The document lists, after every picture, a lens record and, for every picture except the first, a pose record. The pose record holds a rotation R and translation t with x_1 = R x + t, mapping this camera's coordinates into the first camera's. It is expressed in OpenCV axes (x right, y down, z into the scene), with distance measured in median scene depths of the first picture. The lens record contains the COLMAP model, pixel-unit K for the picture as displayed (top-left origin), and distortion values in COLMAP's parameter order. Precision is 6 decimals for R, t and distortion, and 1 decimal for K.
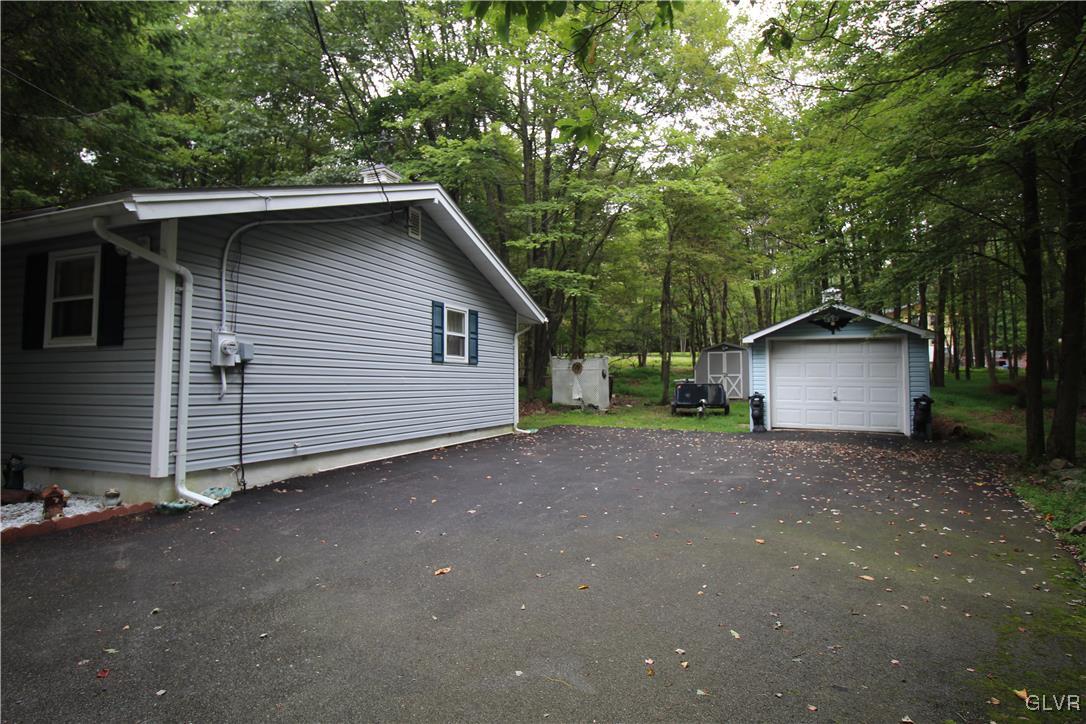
lens RADIAL K [[584.0, 0, 544.6], [0, 584.0, 345.8], [0, 0, 1]] dist [0.001853, -0.012121]
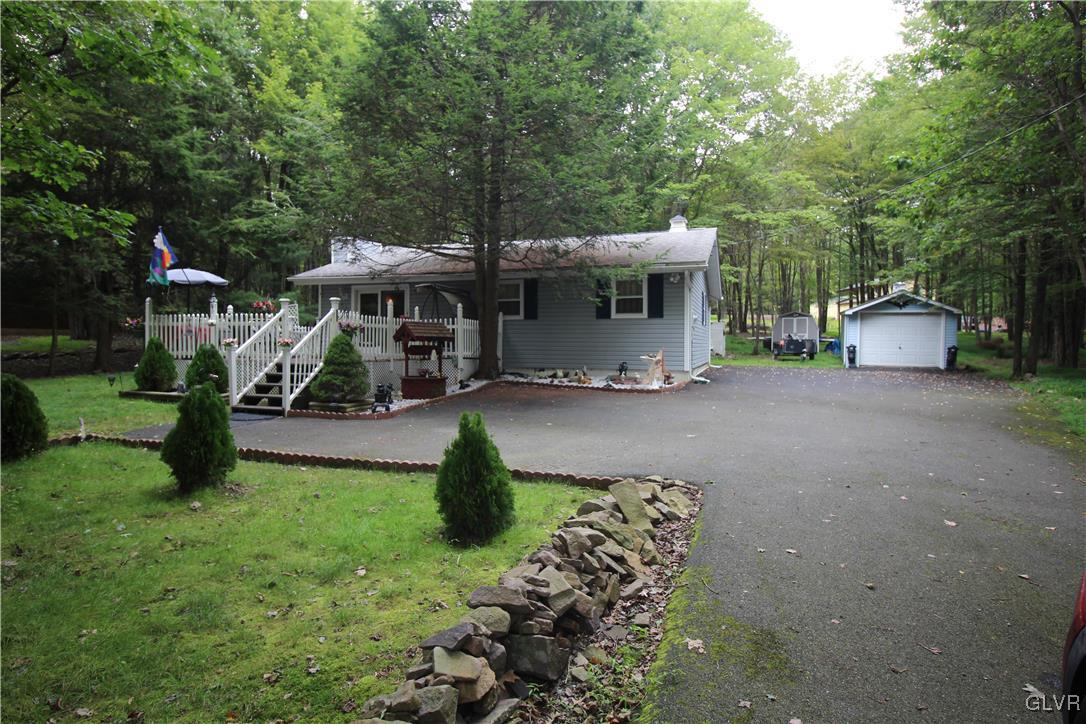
lens RADIAL K [[584.0, 0, 544.6], [0, 584.0, 345.8], [0, 0, 1]] dist [0.001853, -0.012121]
pose [[0.999039, 0.006058, 0.043412, -0.640379], [-0.008955, 0.997722, 0.066862, -0.020313], [-0.042908, -0.067187, 0.996817, -0.680698]]
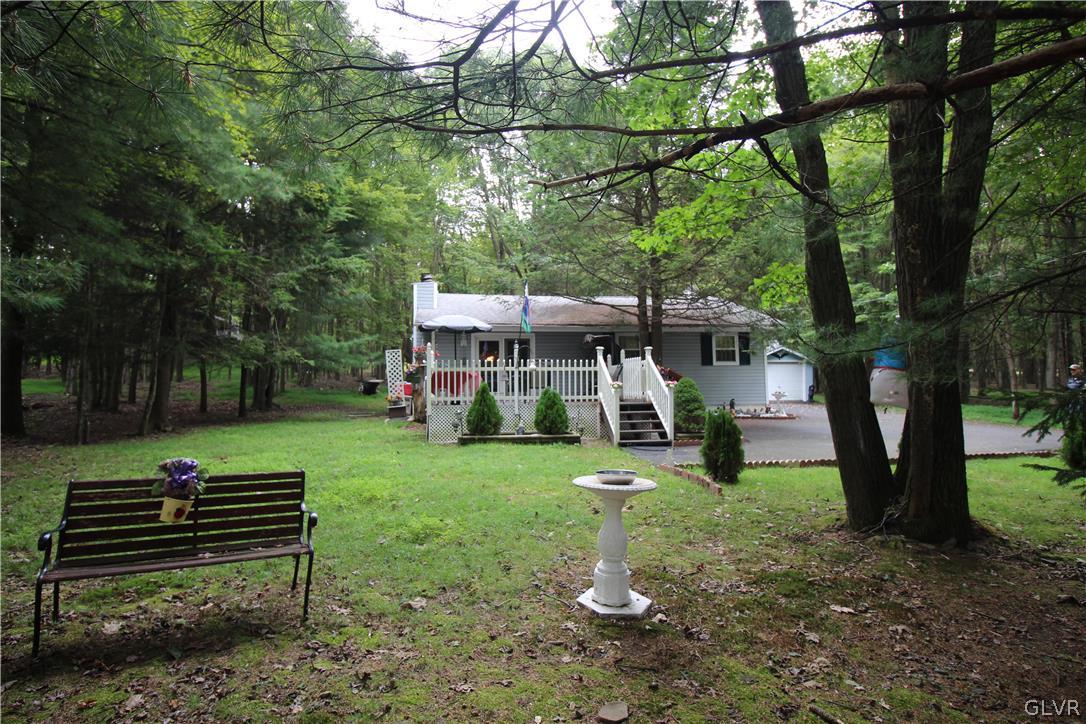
lens RADIAL K [[584.0, 0, 544.6], [0, 584.0, 345.8], [0, 0, 1]] dist [0.001853, -0.012121]
pose [[0.856822, 0.029398, 0.514774, -1.640793], [-0.021505, 0.999542, -0.021287, -0.006246], [-0.515164, 0.007169, 0.857062, -0.583133]]
